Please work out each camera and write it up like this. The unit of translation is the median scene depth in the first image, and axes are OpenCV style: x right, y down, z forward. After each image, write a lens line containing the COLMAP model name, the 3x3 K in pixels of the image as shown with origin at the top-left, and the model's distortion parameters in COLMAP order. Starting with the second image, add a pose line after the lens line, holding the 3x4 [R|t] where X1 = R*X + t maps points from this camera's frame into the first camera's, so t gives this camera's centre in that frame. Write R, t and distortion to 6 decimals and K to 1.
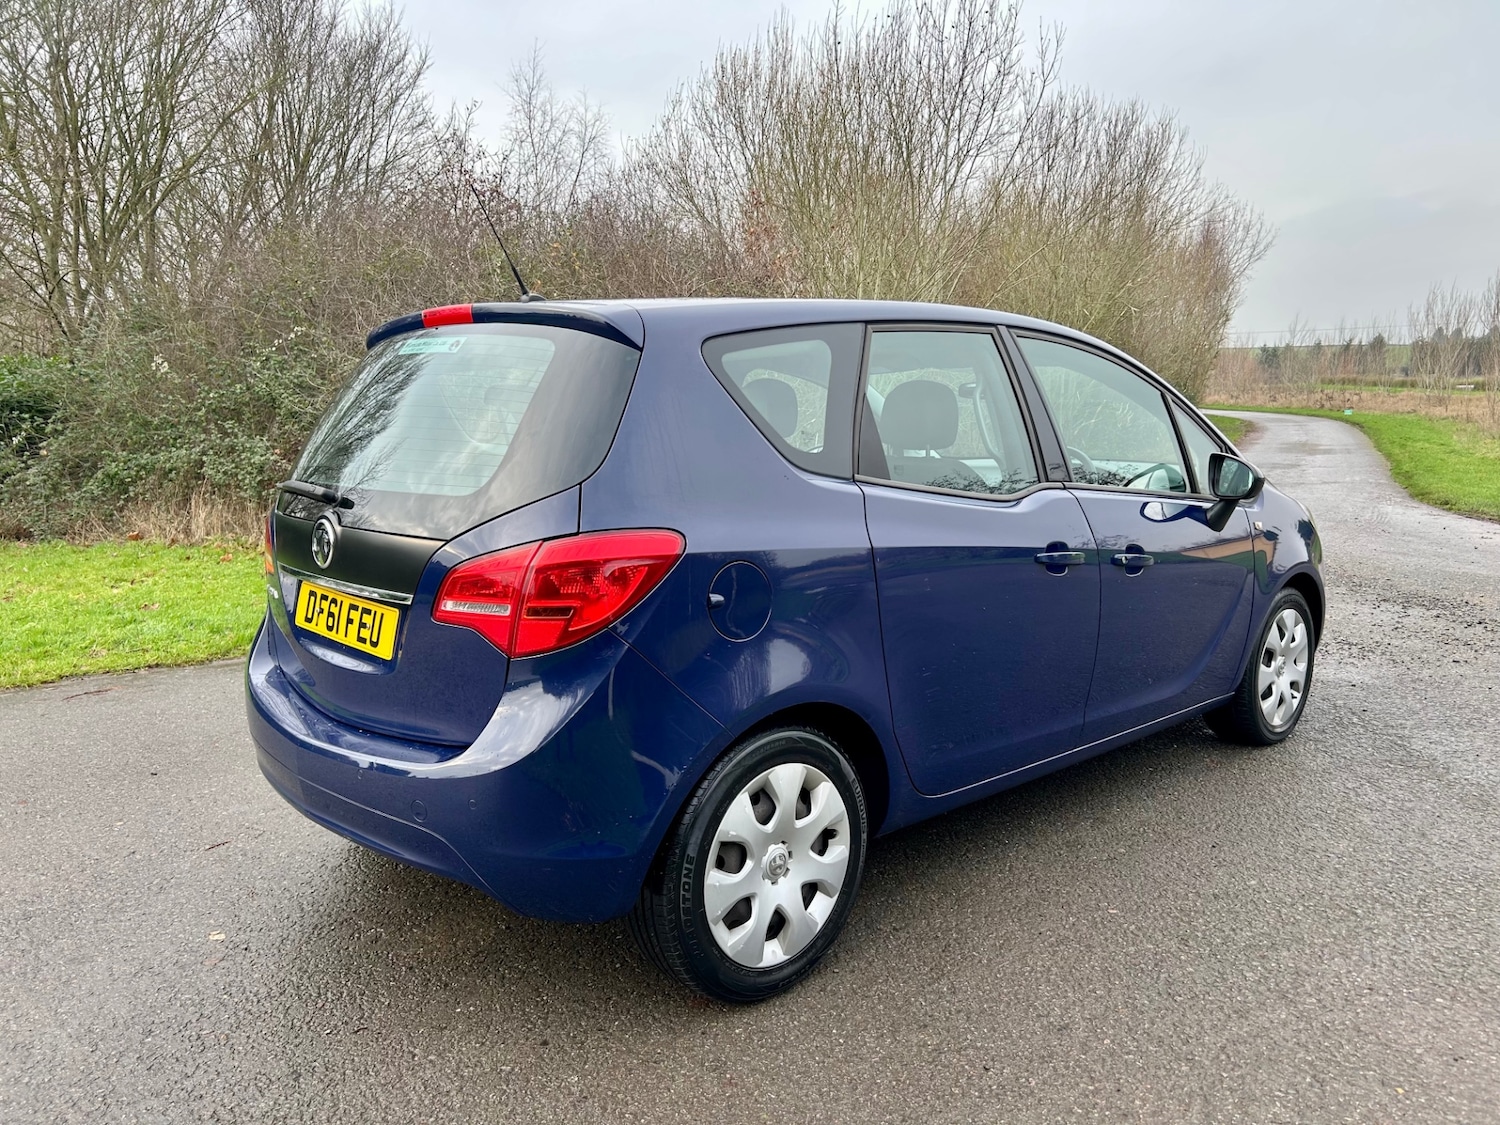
lens RADIAL K [[1179.1, 0, 748.1], [0, 1179.1, 566.6], [0, 0, 1]] dist [0.054488, -0.054345]
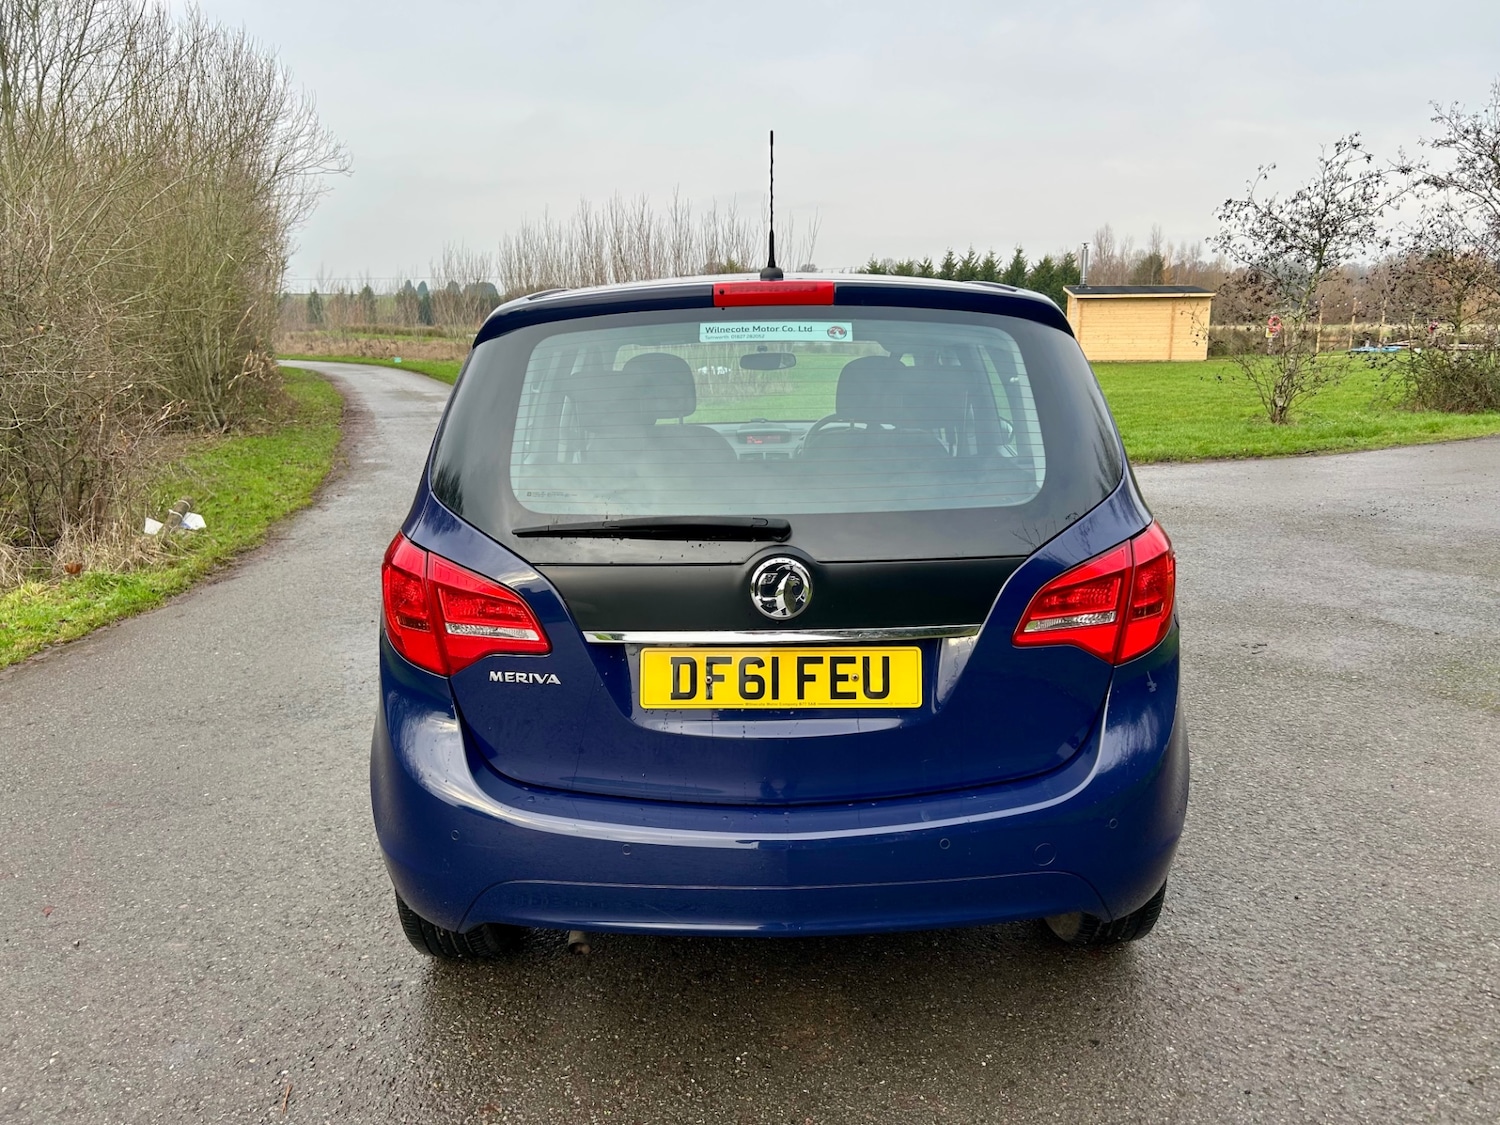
lens RADIAL K [[1179.1, 0, 765.9], [0, 1179.1, 560.6], [0, 0, 1]] dist [0.054488, -0.054345]
pose [[0.663223, -0.144943, 0.734252, -0.881670], [0.115552, 0.989135, 0.090884, -0.102847], [-0.739447, 0.024568, 0.672766, 0.457406]]
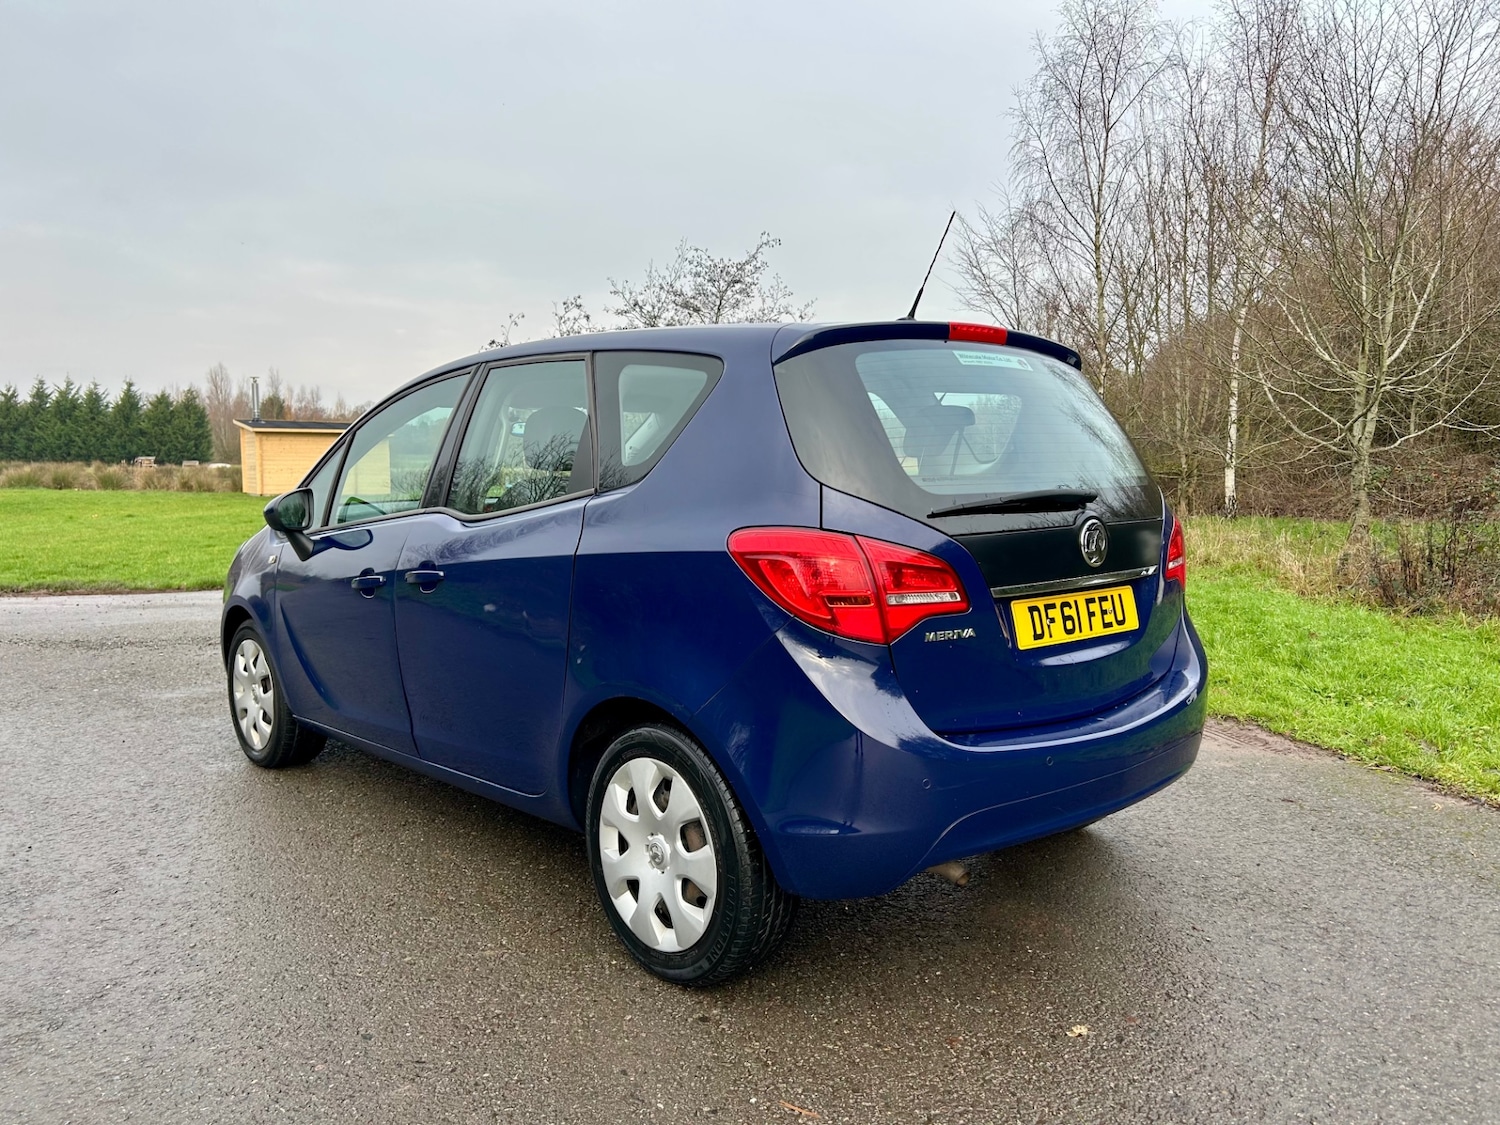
lens RADIAL K [[1179.1, 0, 755.1], [0, 1179.1, 554.3], [0, 0, 1]] dist [0.054488, -0.054345]
pose [[-0.030814, -0.064962, 0.997412, -1.304507], [0.153403, 0.985756, 0.068942, -0.118817], [-0.987683, 0.155131, -0.020409, 1.243115]]
